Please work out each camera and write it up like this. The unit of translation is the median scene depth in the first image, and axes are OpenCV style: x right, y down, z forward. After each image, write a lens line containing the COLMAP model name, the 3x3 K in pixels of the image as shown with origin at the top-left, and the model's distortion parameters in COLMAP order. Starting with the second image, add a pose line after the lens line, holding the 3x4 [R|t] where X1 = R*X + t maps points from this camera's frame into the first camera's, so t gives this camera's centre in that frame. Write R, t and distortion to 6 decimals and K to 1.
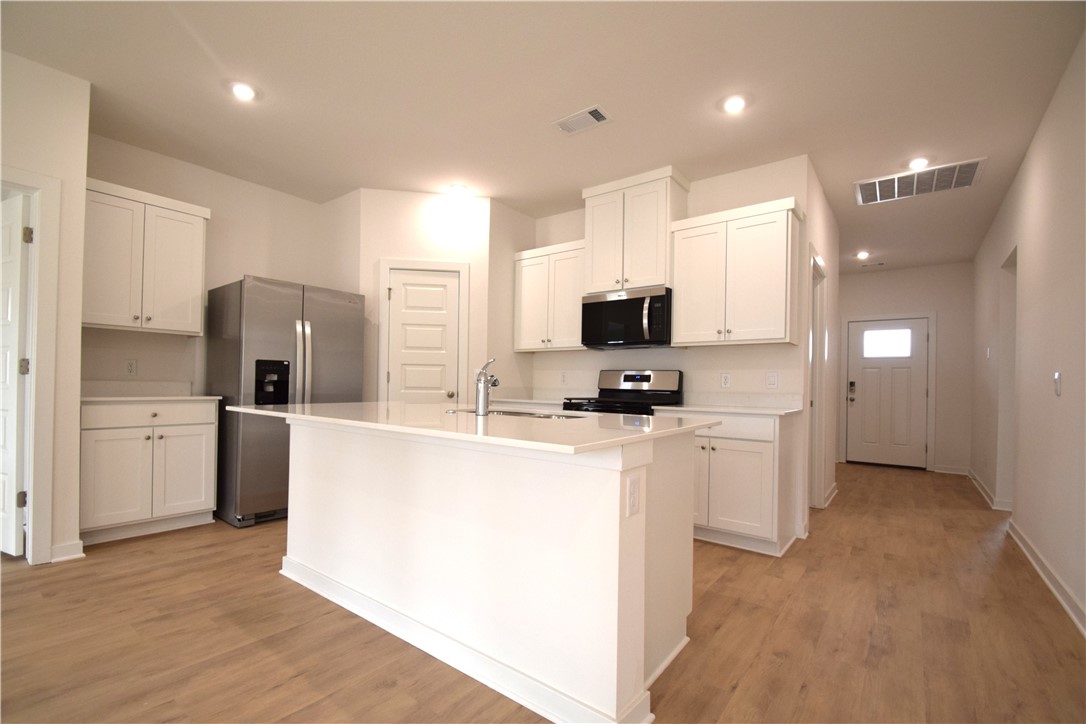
lens RADIAL K [[476.7, 0, 541.6], [0, 476.7, 381.8], [0, 0, 1]] dist [0.000361, 0.000043]
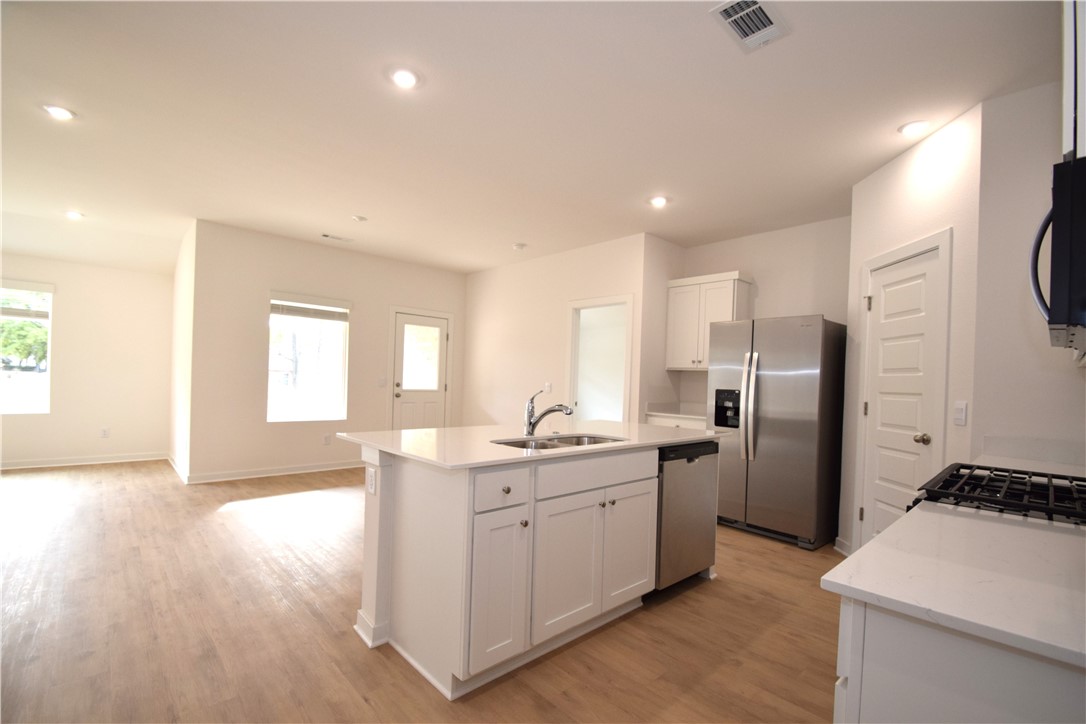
lens RADIAL K [[480.0, 0, 542.7], [0, 480.0, 382.5], [0, 0, 1]] dist [0.013159, -0.016311]
pose [[-0.163818, -0.019478, -0.986298, 0.574340], [-0.033264, 0.999346, -0.014210, -0.025673], [0.985930, 0.030481, -0.164358, 0.627790]]
